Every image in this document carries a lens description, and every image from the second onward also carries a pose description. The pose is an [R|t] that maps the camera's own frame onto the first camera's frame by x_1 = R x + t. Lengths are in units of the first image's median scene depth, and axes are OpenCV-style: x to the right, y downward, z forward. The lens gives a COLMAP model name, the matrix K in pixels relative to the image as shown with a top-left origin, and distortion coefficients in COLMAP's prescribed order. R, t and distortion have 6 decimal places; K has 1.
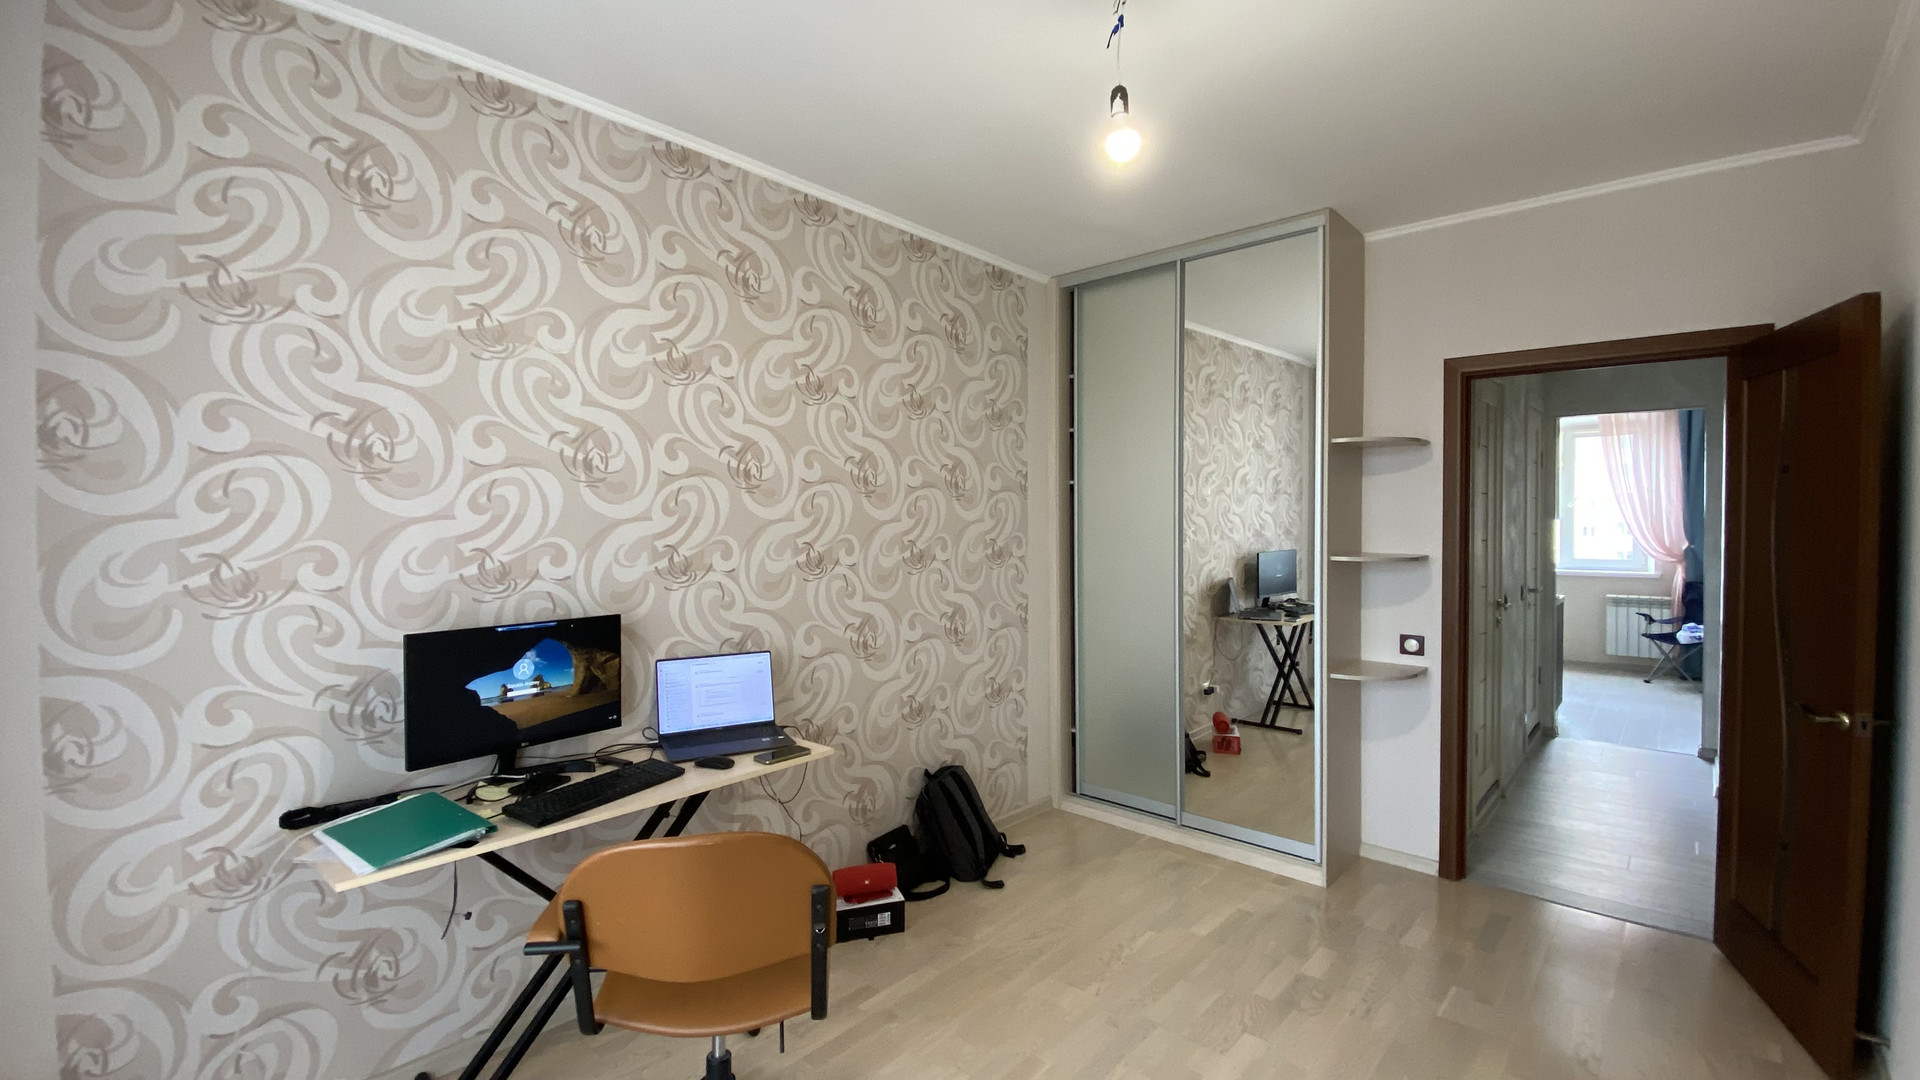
lens RADIAL K [[772.7, 0, 956.5], [0, 772.7, 530.1], [0, 0, 1]] dist [-0.000086, -0.000221]
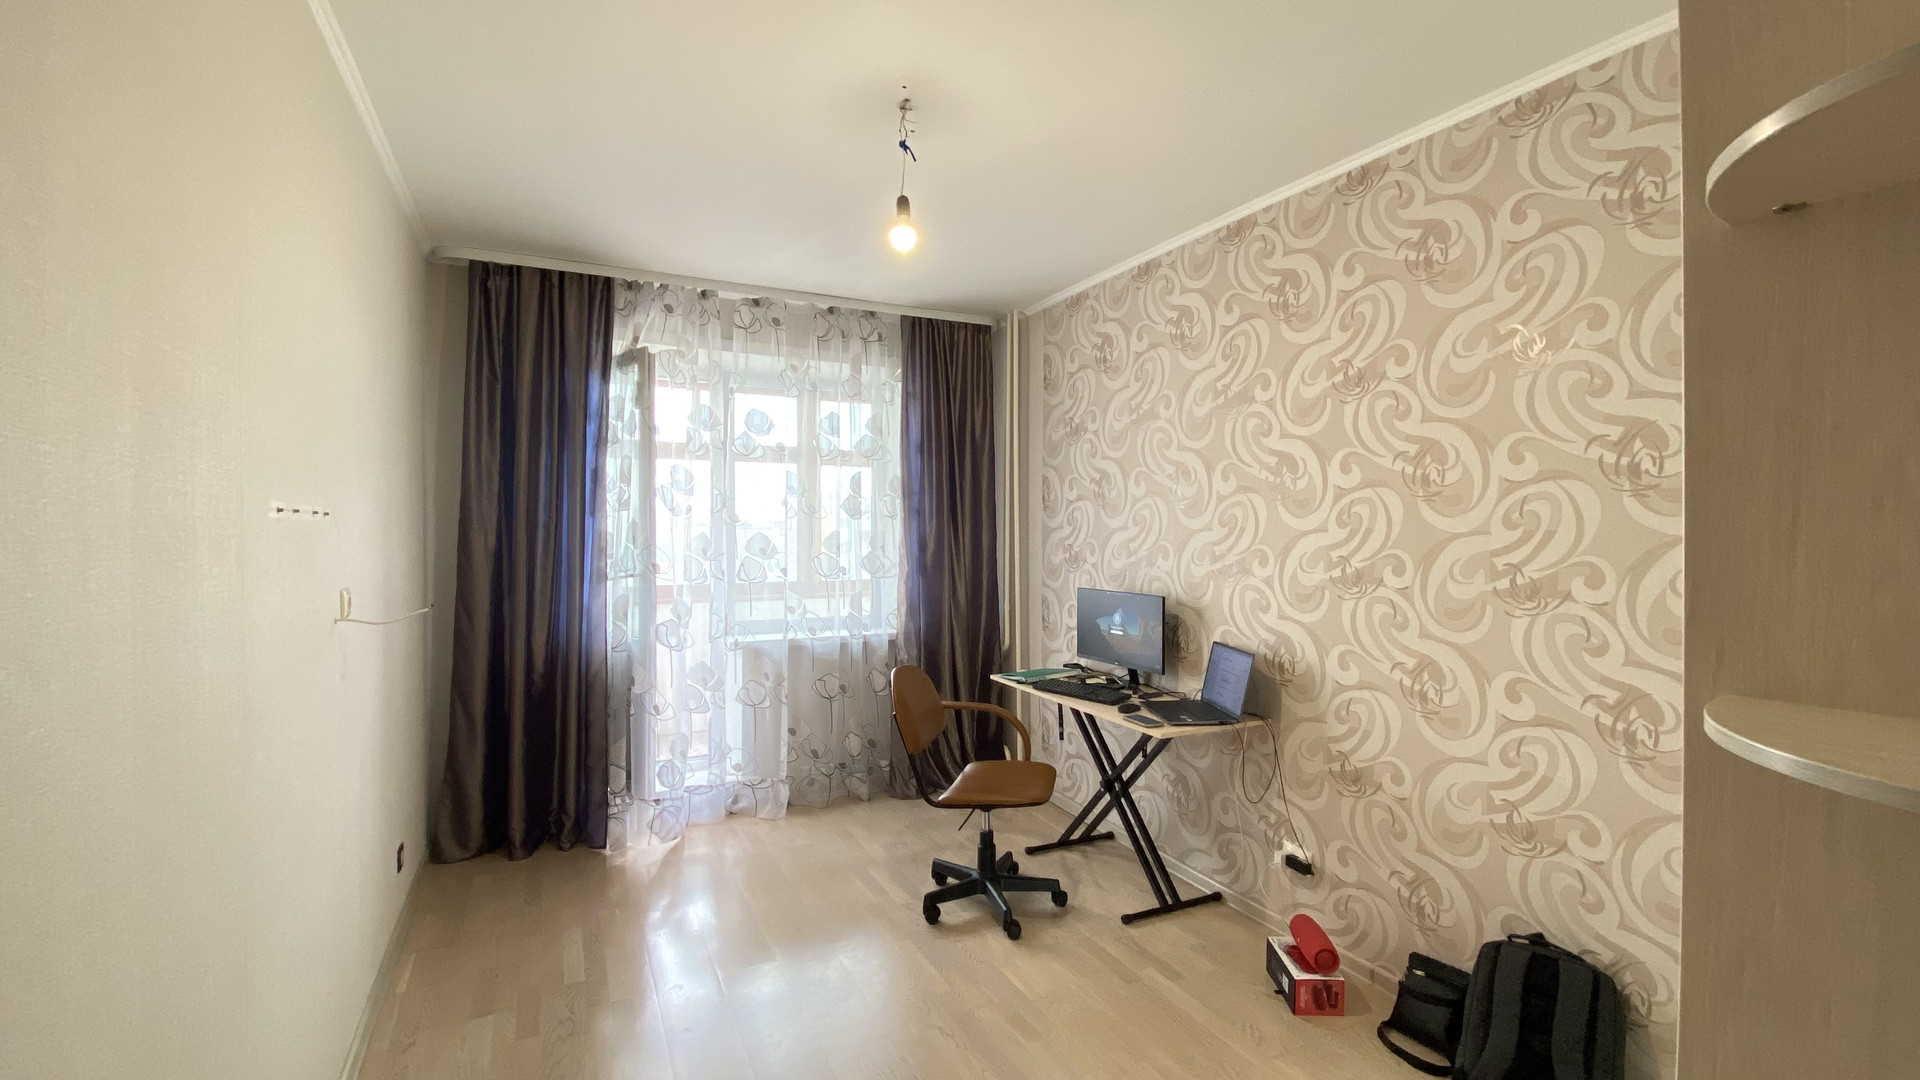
lens RADIAL K [[814.3, 0, 960.0], [0, 814.3, 540.0], [0, 0, 1]] dist [0.000096, -0.000246]
pose [[-0.353298, 0.004456, -0.935500, 0.770142], [-0.026099, 0.999552, 0.014617, -0.004602], [0.935147, 0.029580, -0.353024, 0.827428]]
